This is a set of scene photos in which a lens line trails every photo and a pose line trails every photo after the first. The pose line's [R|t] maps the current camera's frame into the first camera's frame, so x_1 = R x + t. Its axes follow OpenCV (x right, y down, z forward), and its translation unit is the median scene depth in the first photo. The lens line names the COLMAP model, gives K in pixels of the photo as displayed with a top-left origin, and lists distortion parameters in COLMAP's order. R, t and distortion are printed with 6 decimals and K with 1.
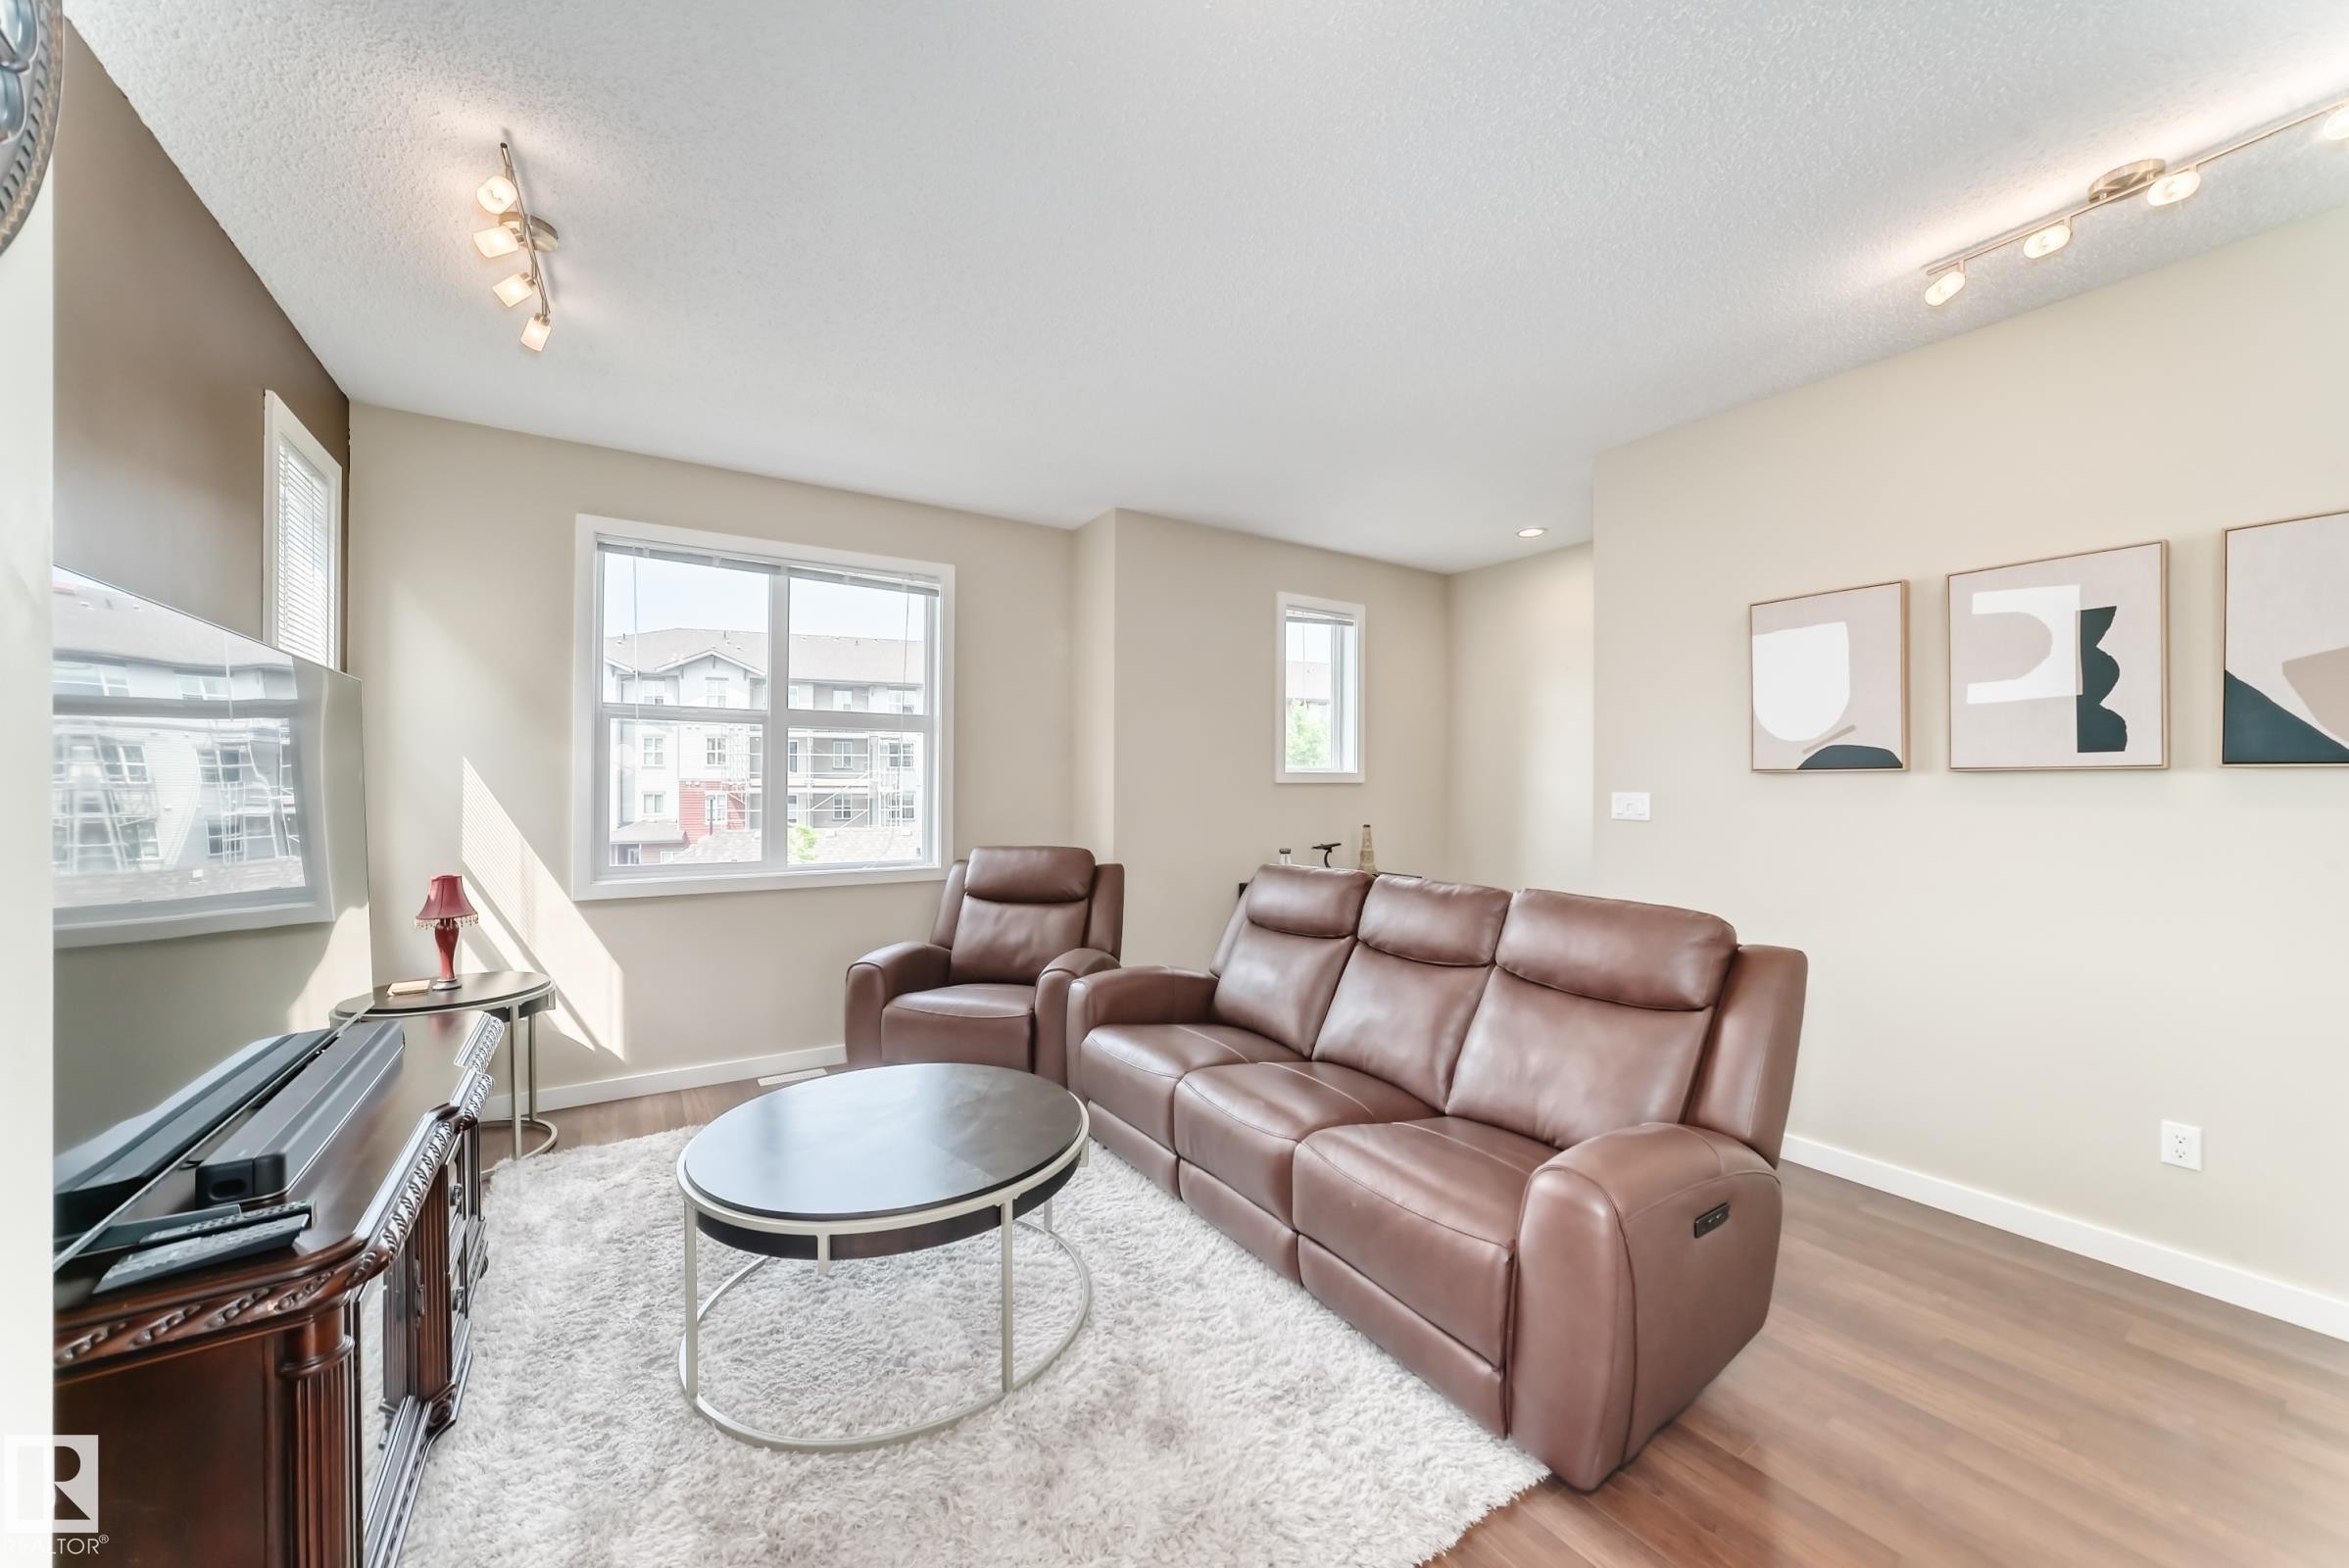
lens RADIAL K [[862.7, 0, 1187.4], [0, 862.7, 785.7], [0, 0, 1]] dist [-0.018814, 0.004876]
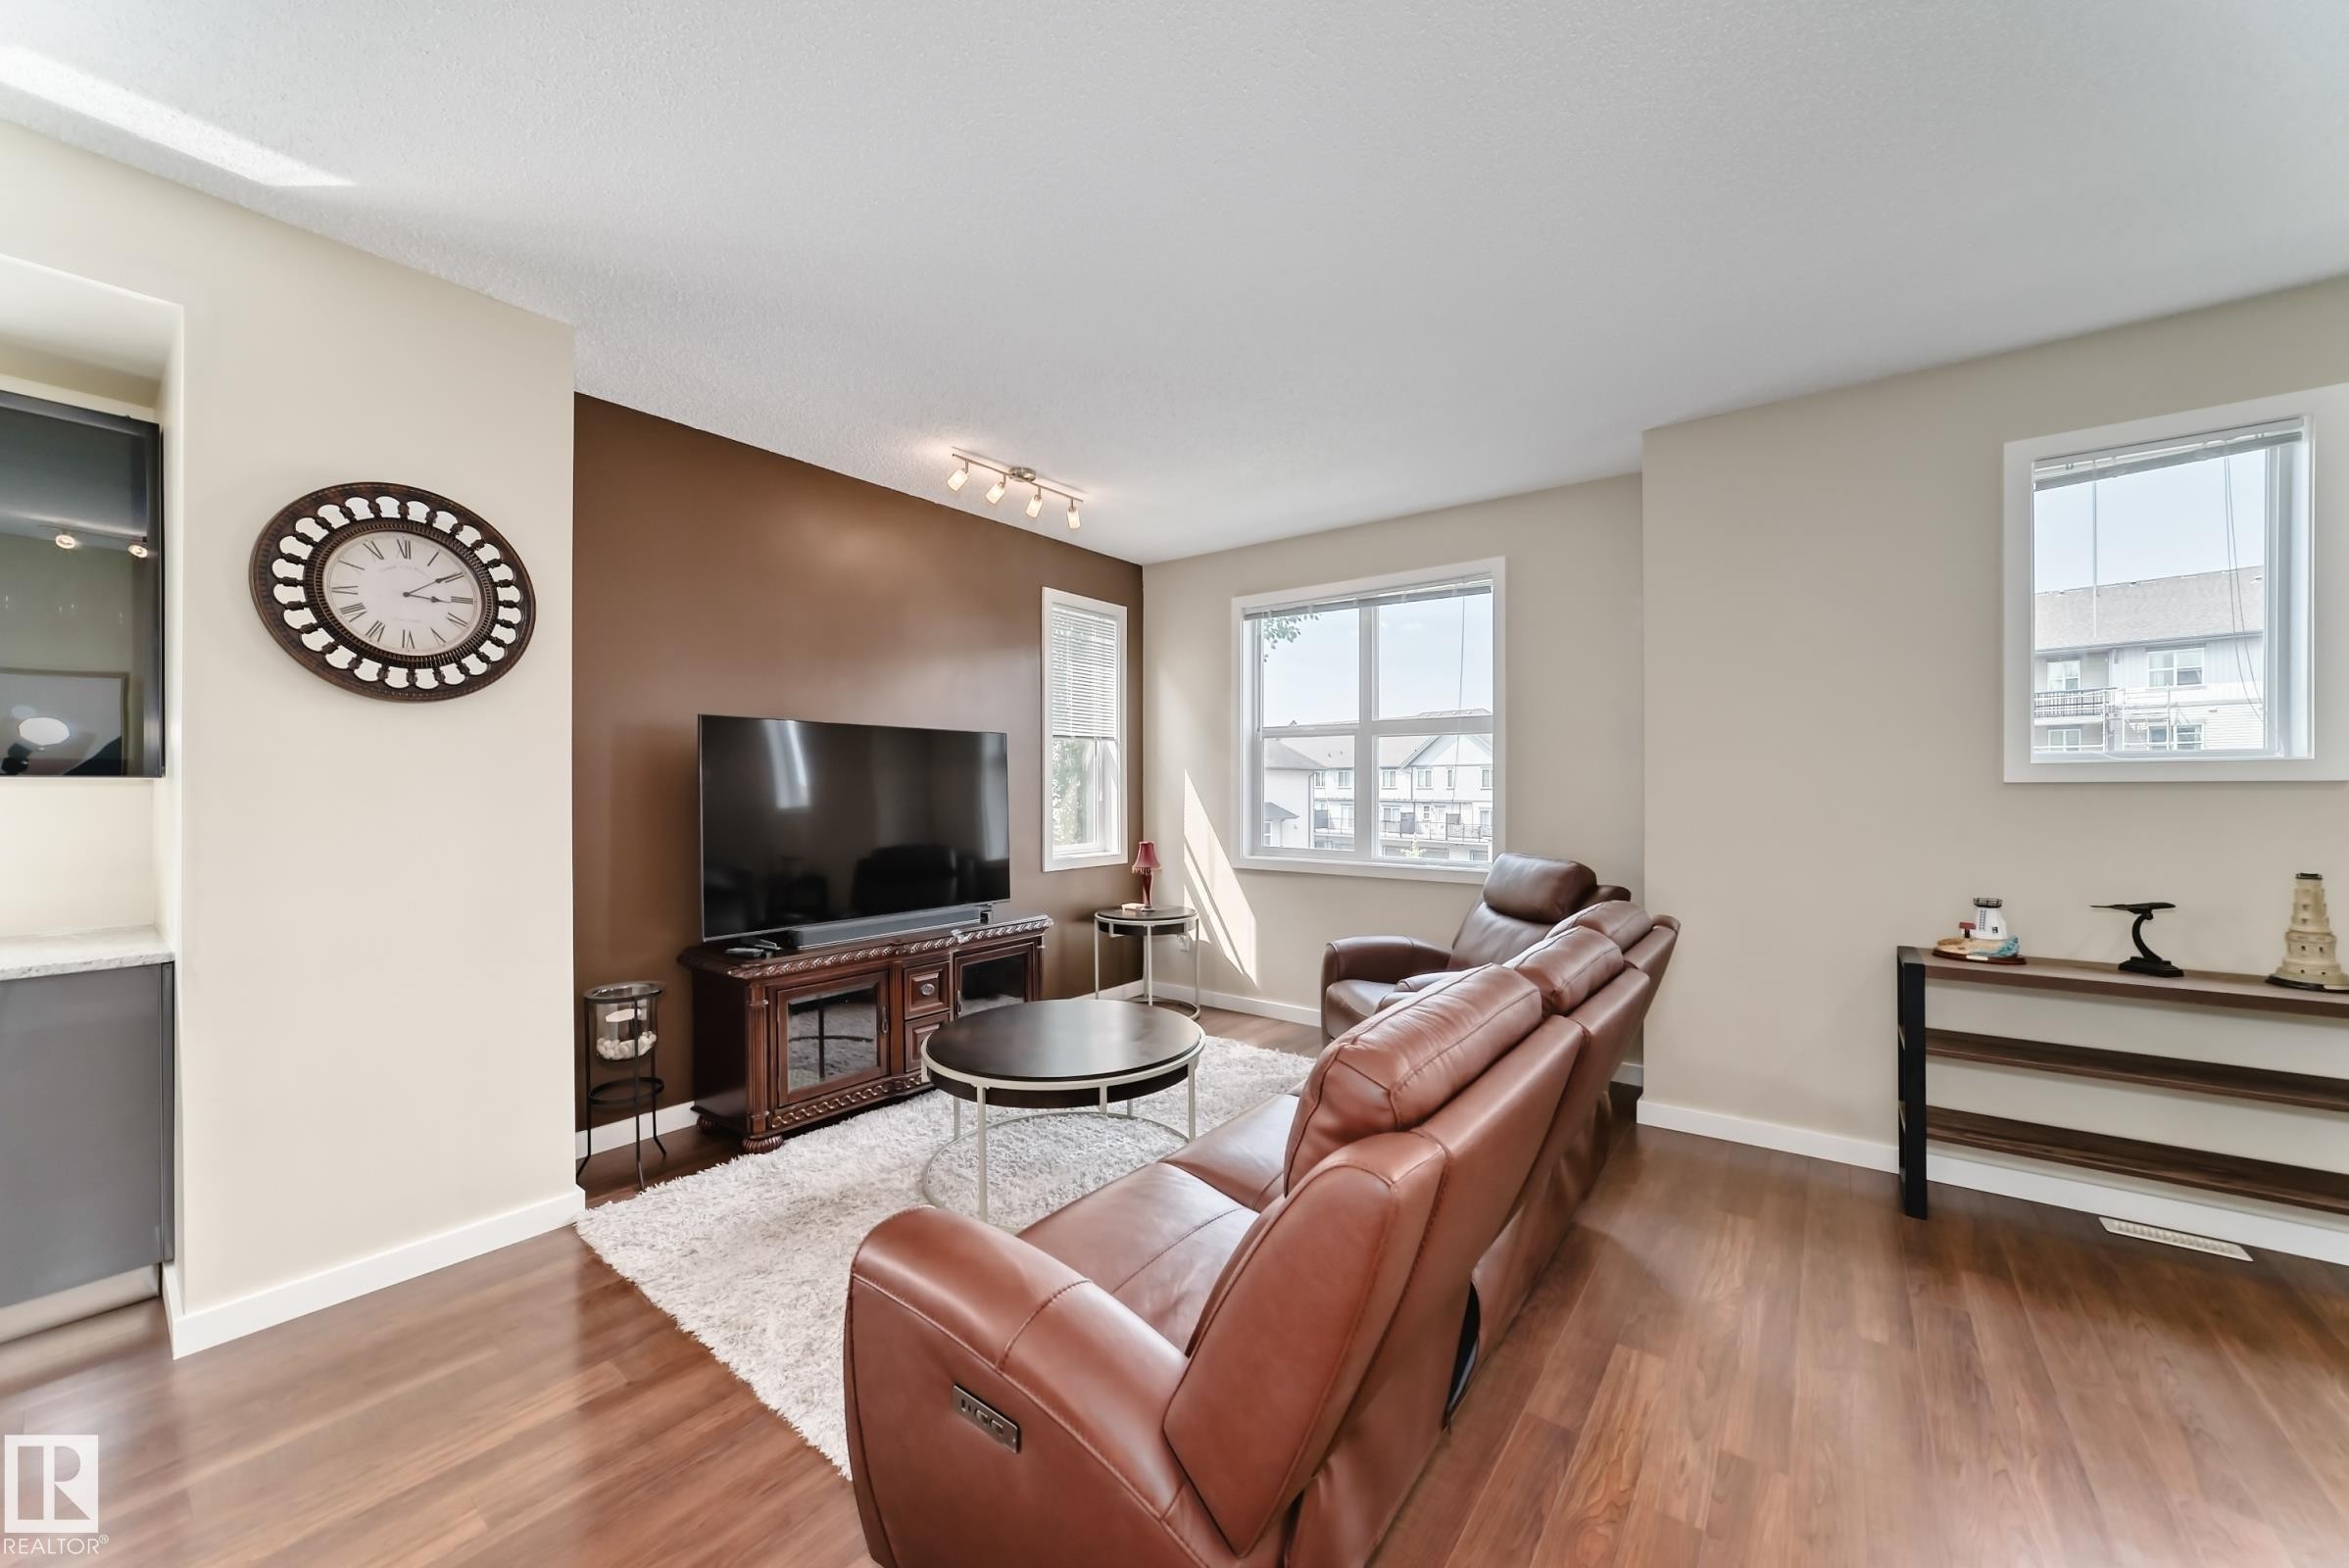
lens RADIAL K [[862.7, 0, 1186.6], [0, 862.7, 784.5], [0, 0, 1]] dist [-0.018814, 0.004876]
pose [[0.335122, -0.003419, -0.942169, 0.749668], [-0.000102, 0.999993, -0.003665, 0.000547], [0.942175, 0.001325, 0.335119, 0.522011]]
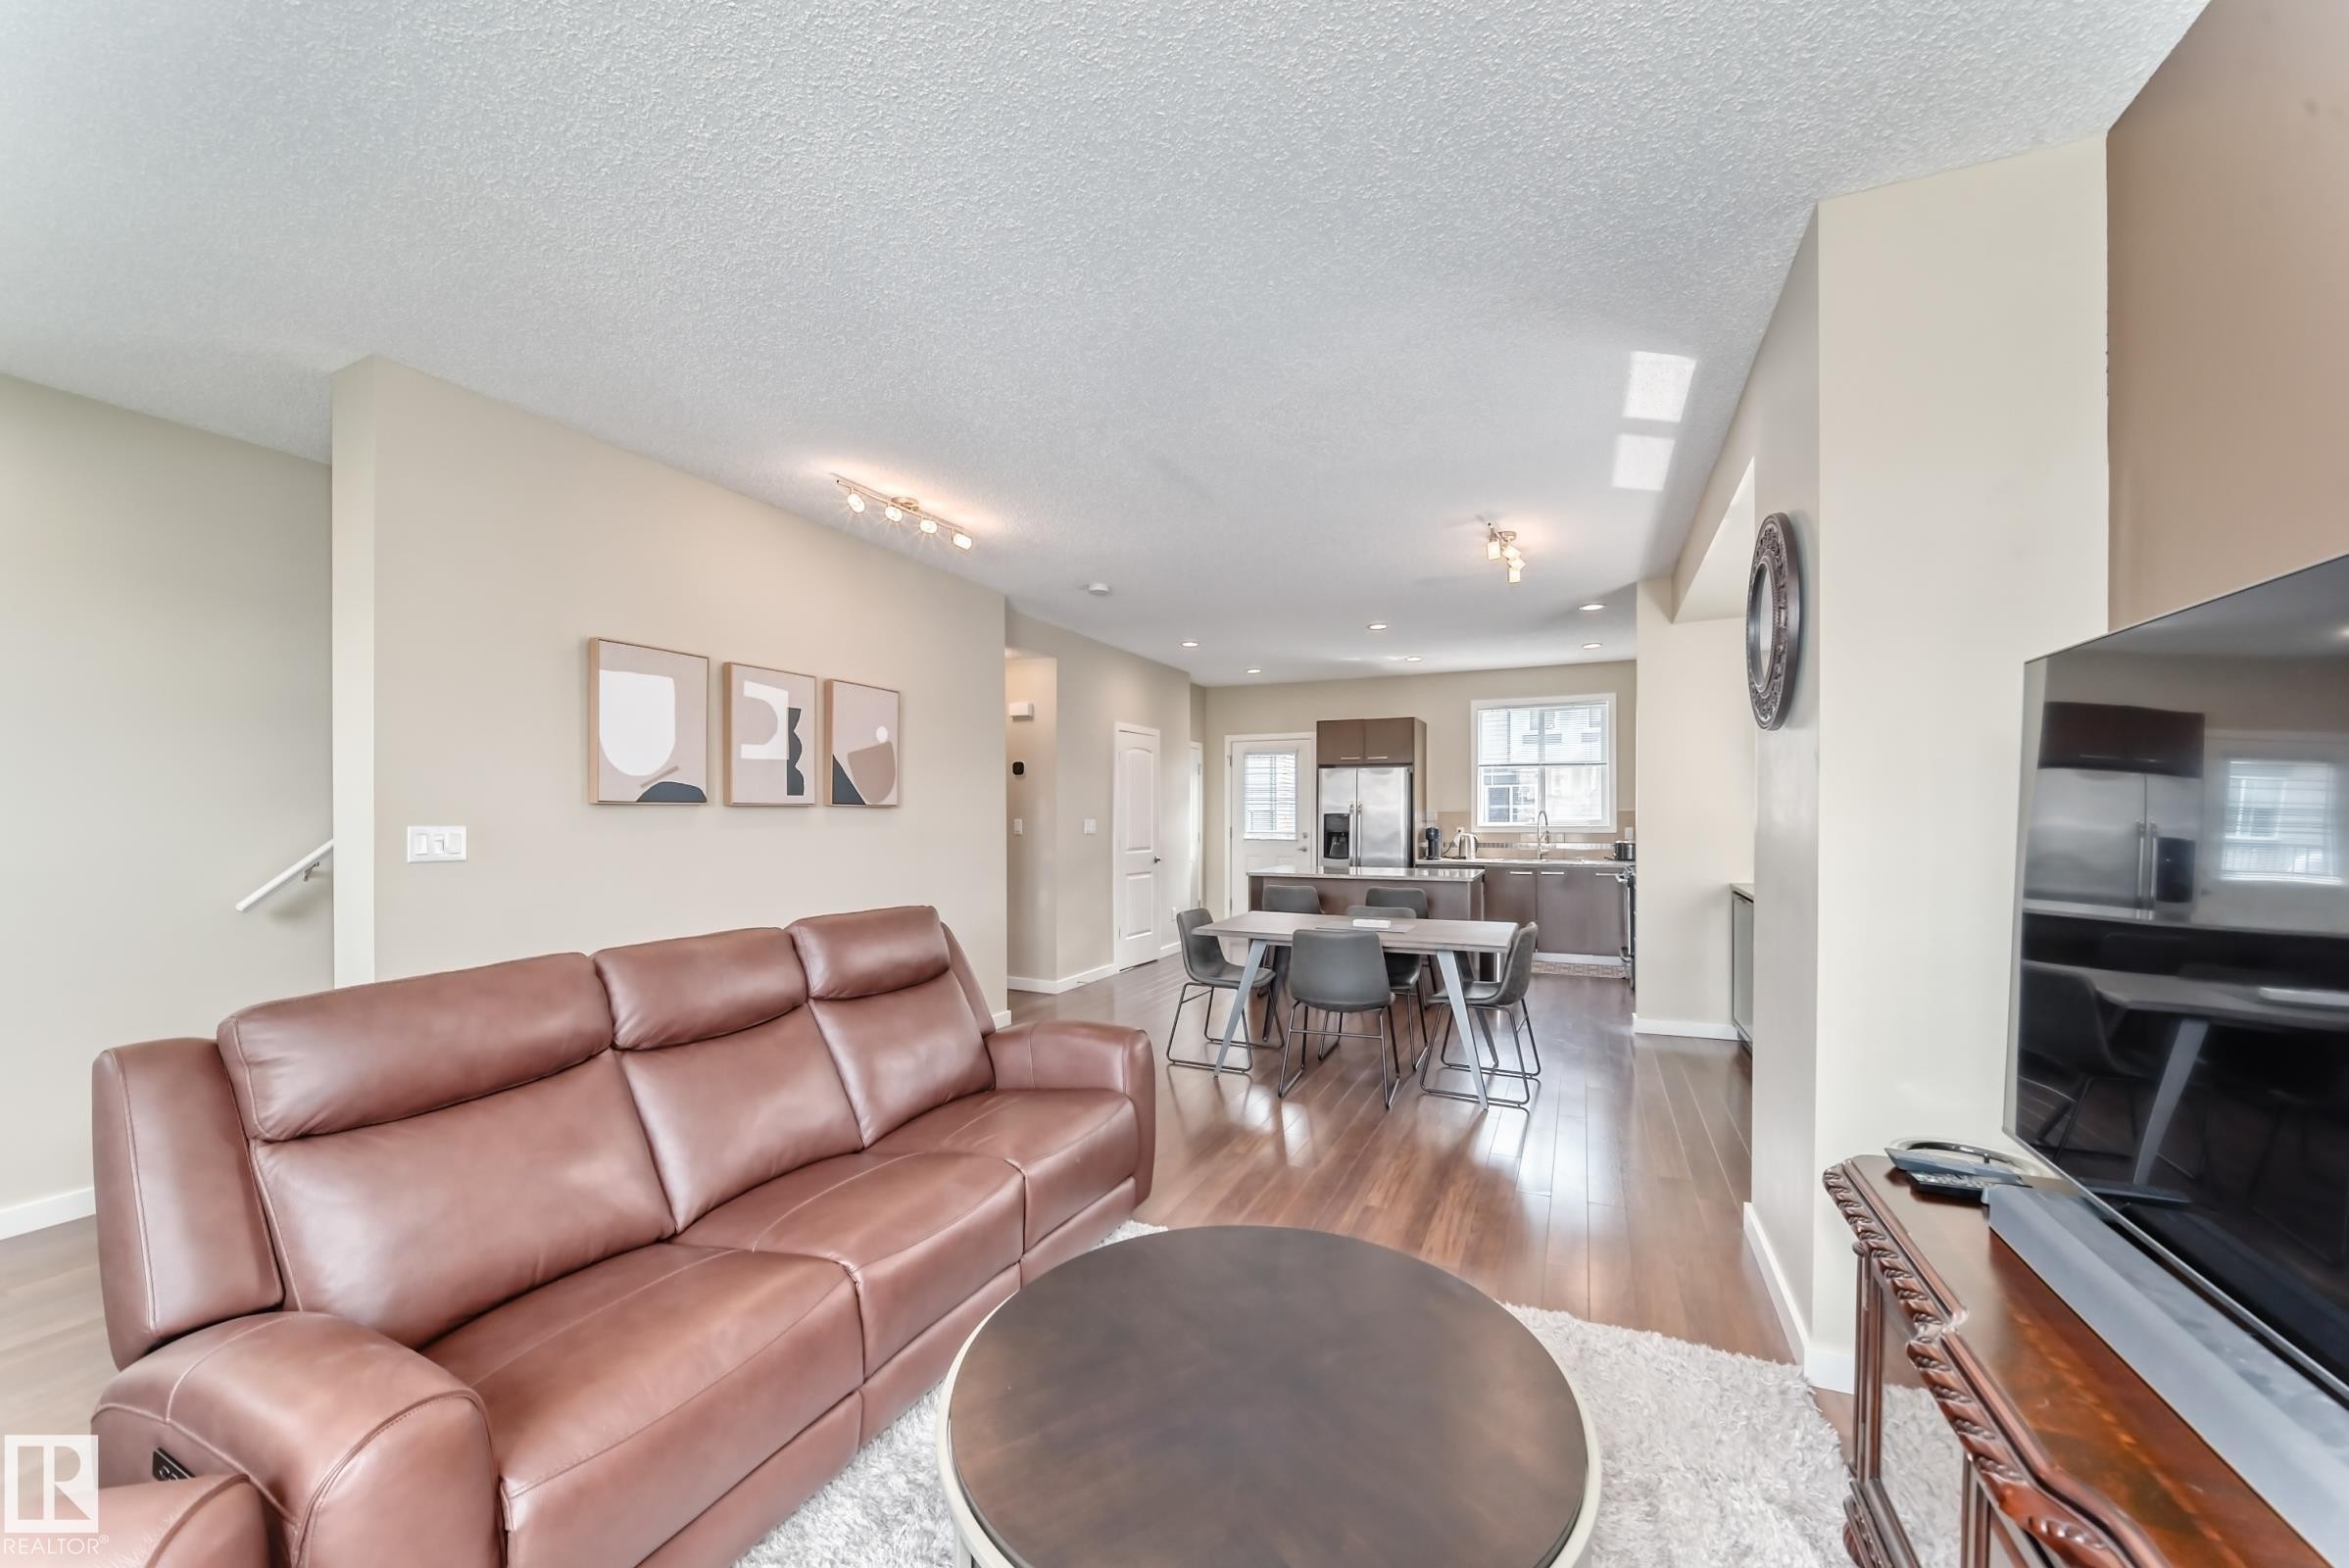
lens RADIAL K [[862.7, 0, 1197.0], [0, 862.7, 815.7], [0, 0, 1]] dist [-0.018814, 0.004876]
pose [[-0.531959, 0.001046, 0.846769, -0.604926], [0.003980, 0.999991, 0.001265, 0.000128], [-0.846761, 0.004043, -0.531959, 0.986339]]
